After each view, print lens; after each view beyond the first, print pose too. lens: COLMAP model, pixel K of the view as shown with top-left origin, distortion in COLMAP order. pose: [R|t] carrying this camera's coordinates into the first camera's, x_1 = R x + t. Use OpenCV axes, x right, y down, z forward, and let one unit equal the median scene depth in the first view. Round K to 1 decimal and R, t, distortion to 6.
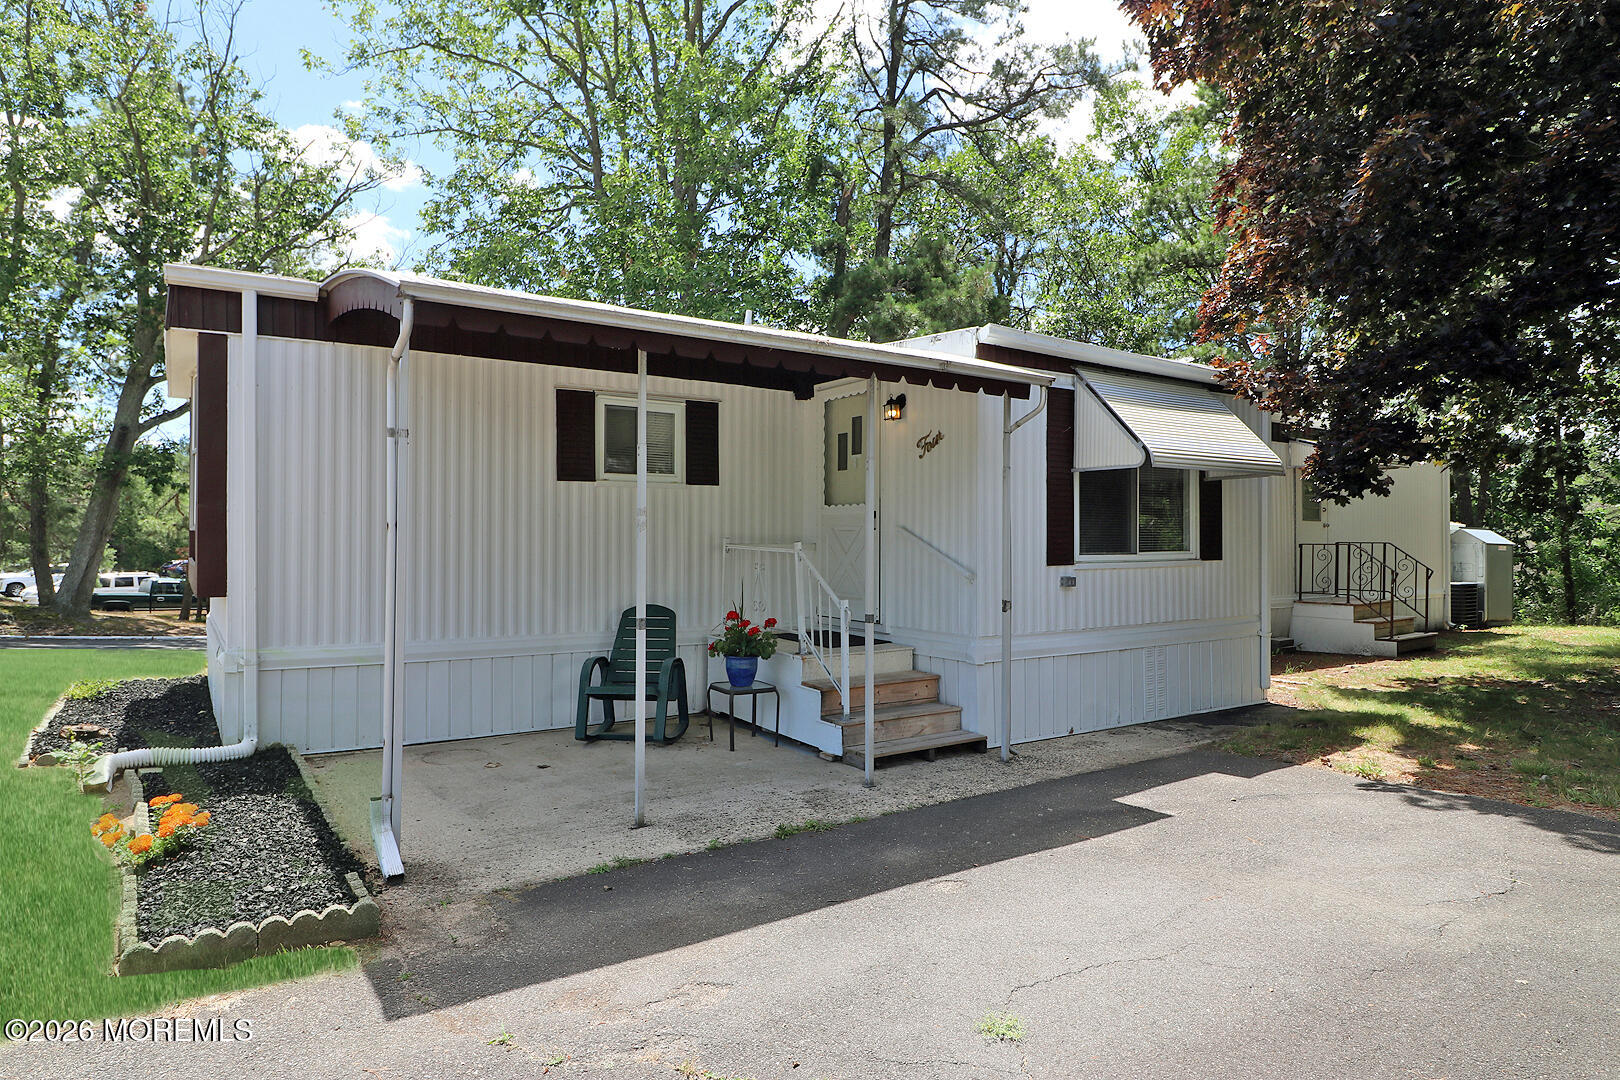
lens RADIAL K [[955.7, 0, 808.4], [0, 955.7, 535.0], [0, 0, 1]] dist [-0.000465, 0.000845]
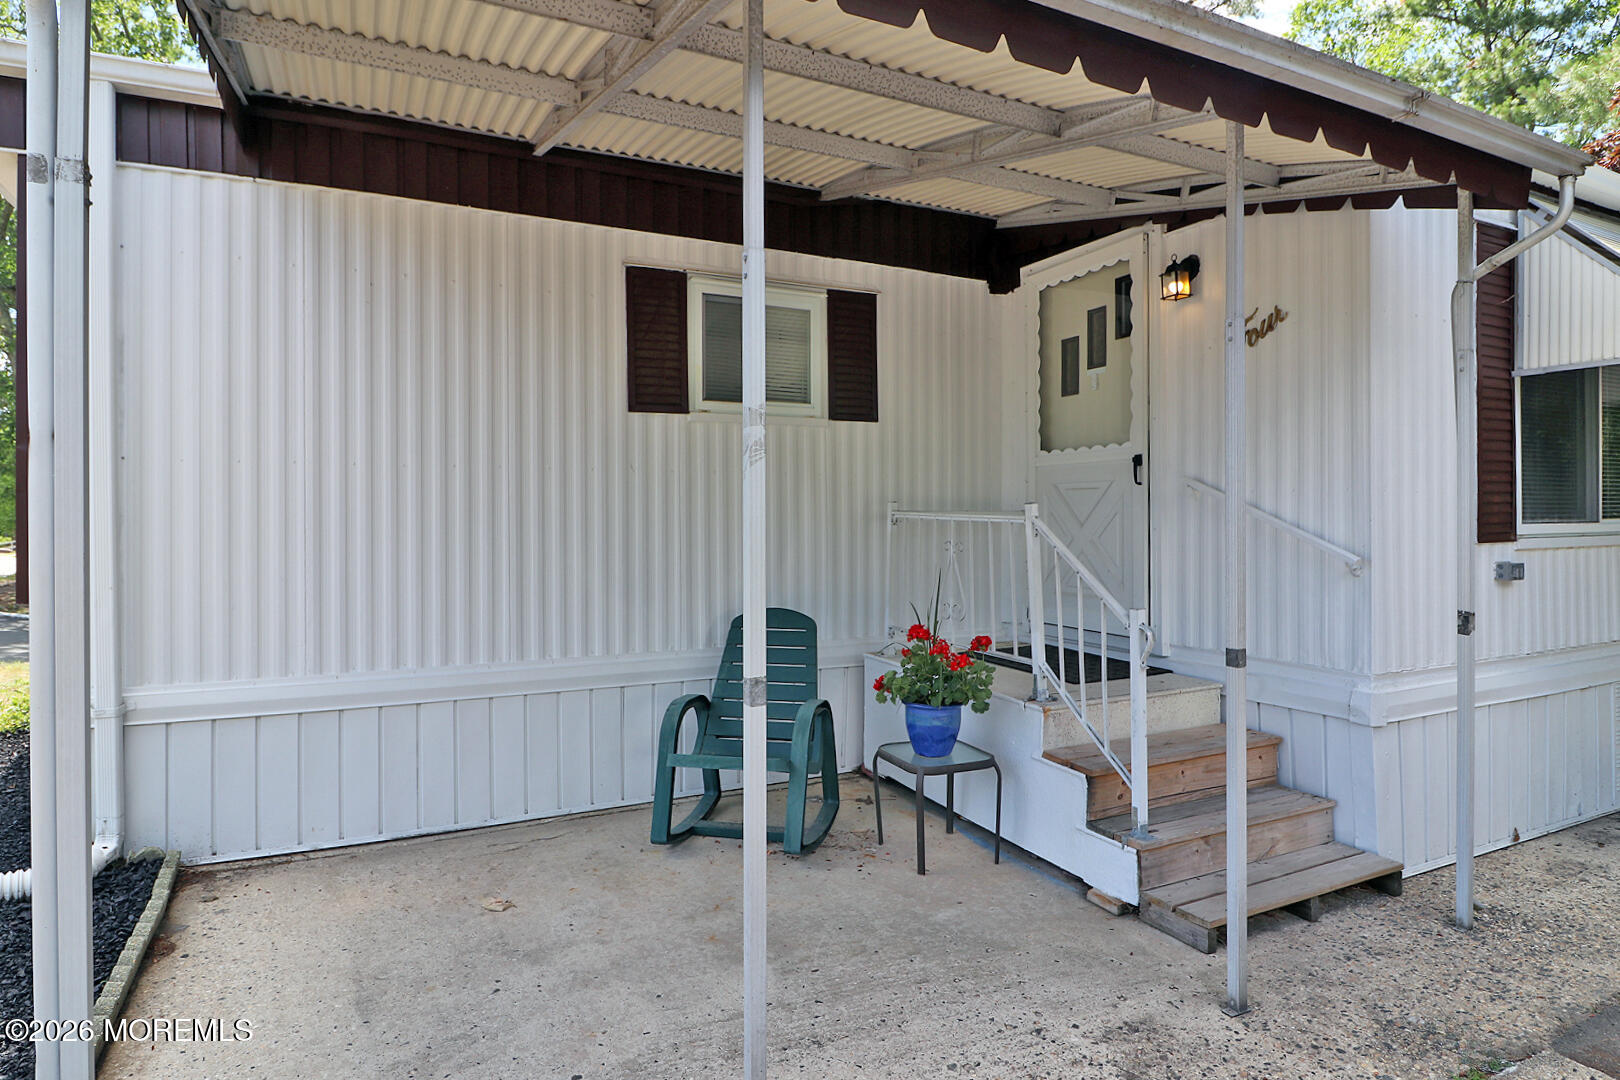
lens RADIAL K [[903.6, 0, 821.5], [0, 903.6, 517.9], [0, 0, 1]] dist [-0.003456, -0.002240]
pose [[0.993830, -0.007526, -0.110661, -0.071766], [0.007965, 0.999962, 0.003524, 0.012427], [0.110630, -0.004383, 0.993852, 0.428697]]
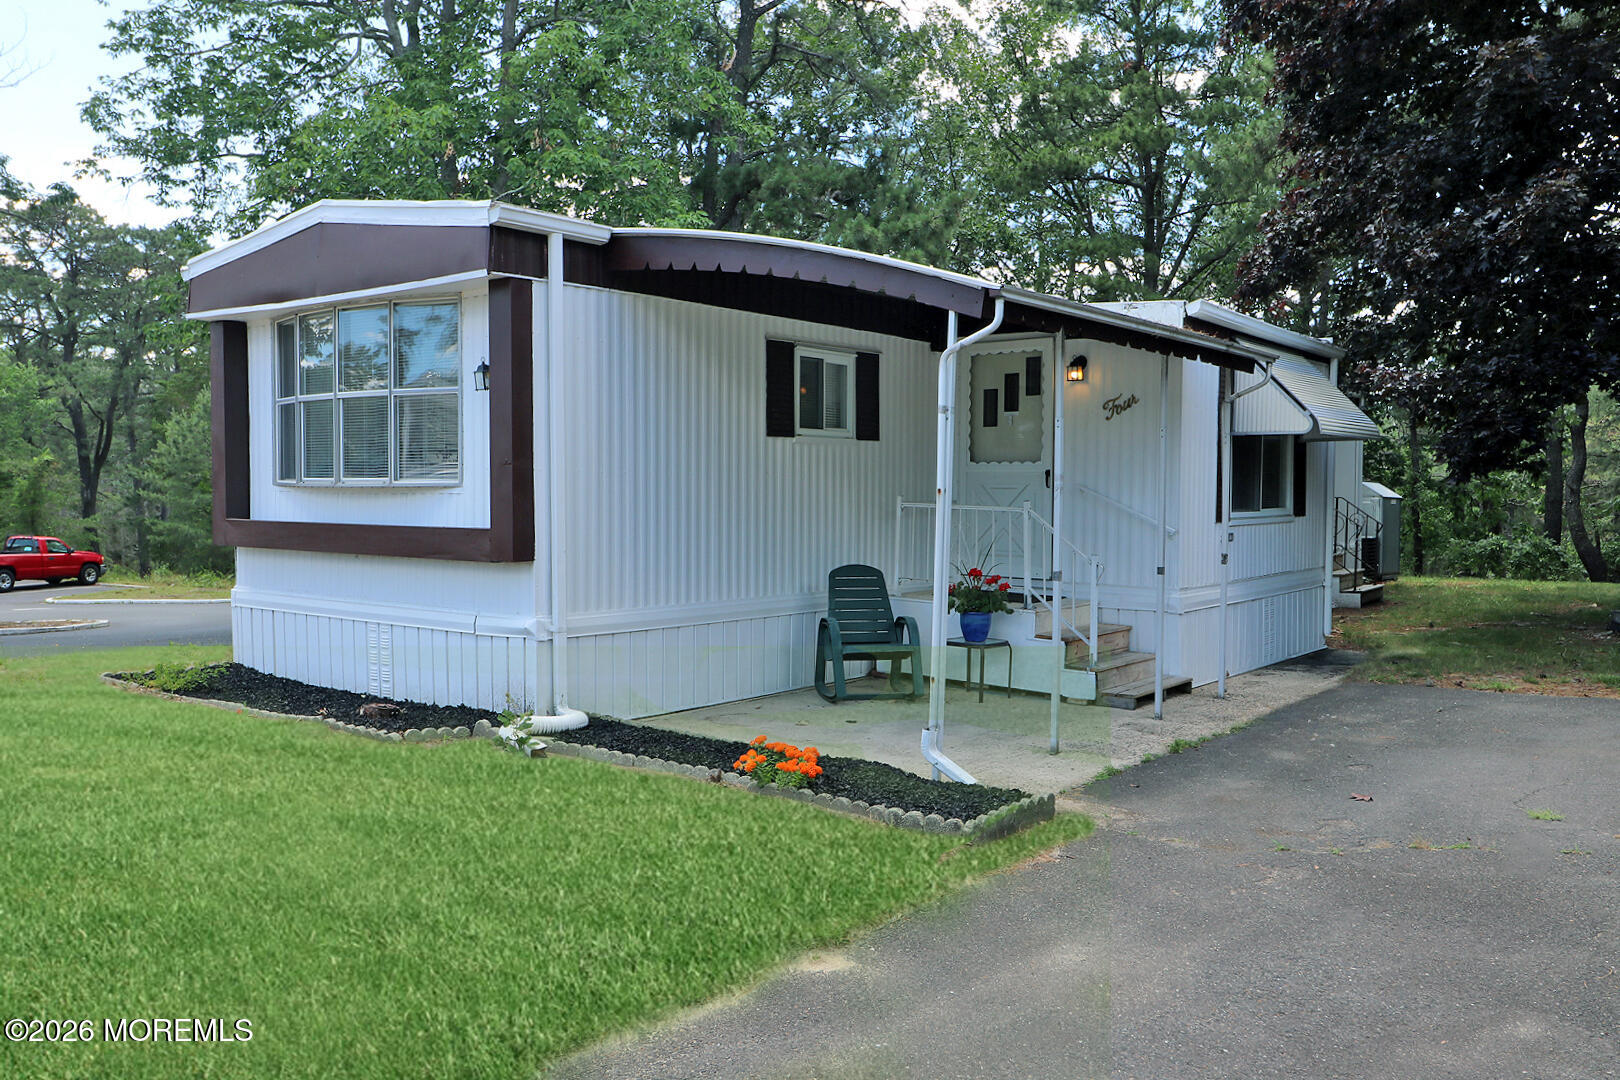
lens RADIAL K [[1354.8, 0, 794.8], [0, 1354.8, 535.6], [0, 0, 1]] dist [0.011157, 0.003933]
pose [[0.946397, -0.010536, 0.322835, -0.684128], [-0.002593, 0.999188, 0.040213, -0.012792], [-0.322997, -0.038894, 0.945601, -0.290516]]
